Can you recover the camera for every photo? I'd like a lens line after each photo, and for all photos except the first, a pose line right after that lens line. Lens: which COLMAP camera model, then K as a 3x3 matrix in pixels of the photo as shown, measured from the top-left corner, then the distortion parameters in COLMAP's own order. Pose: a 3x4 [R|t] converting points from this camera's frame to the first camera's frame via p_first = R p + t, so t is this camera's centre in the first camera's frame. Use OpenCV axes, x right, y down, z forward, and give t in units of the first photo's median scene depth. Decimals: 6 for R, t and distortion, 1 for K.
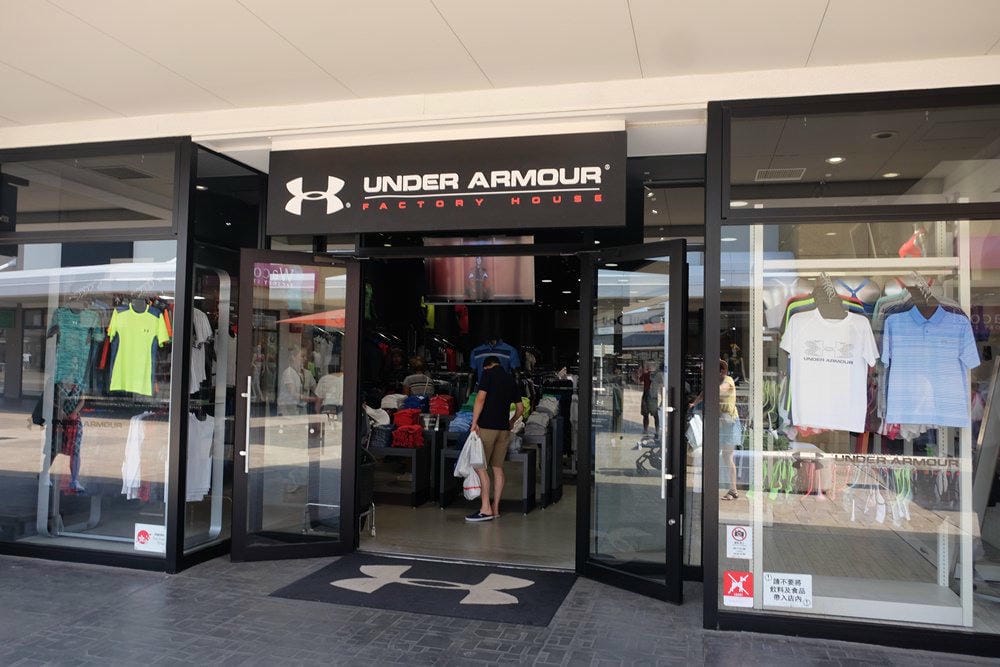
lens RADIAL K [[783.6, 0, 500.0], [0, 783.6, 333.5], [0, 0, 1]] dist [-0.049813, -0.004809]
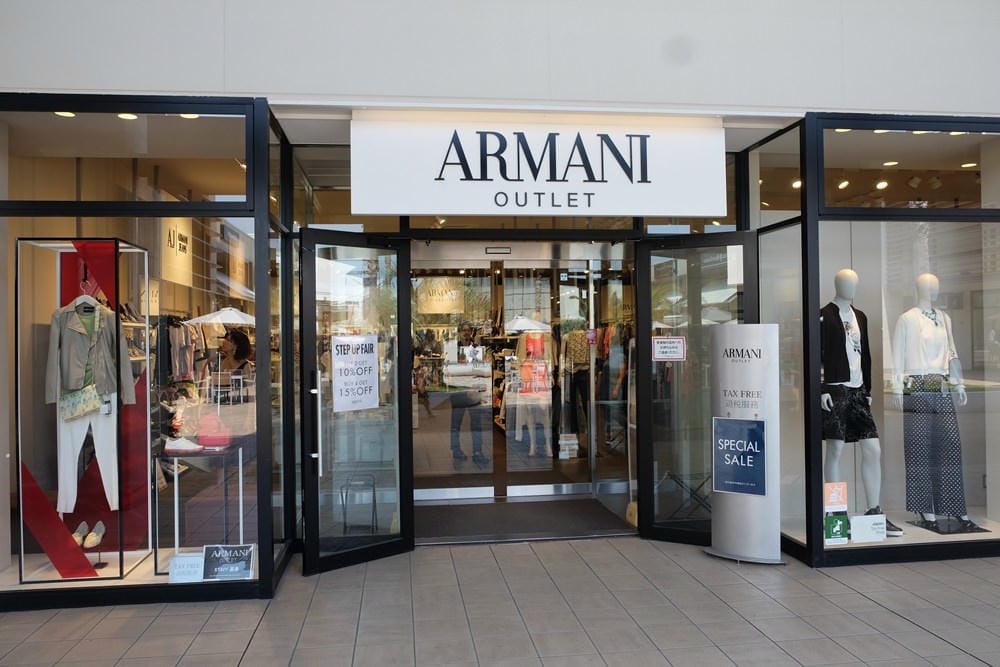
lens RADIAL K [[783.6, 0, 500.0], [0, 783.6, 333.5], [0, 0, 1]] dist [-0.049813, -0.004809]
pose [[0.928663, -0.029328, 0.369763, -0.506249], [0.016301, 0.999133, 0.038305, -0.020330], [-0.370565, -0.029545, 0.928336, 0.087846]]
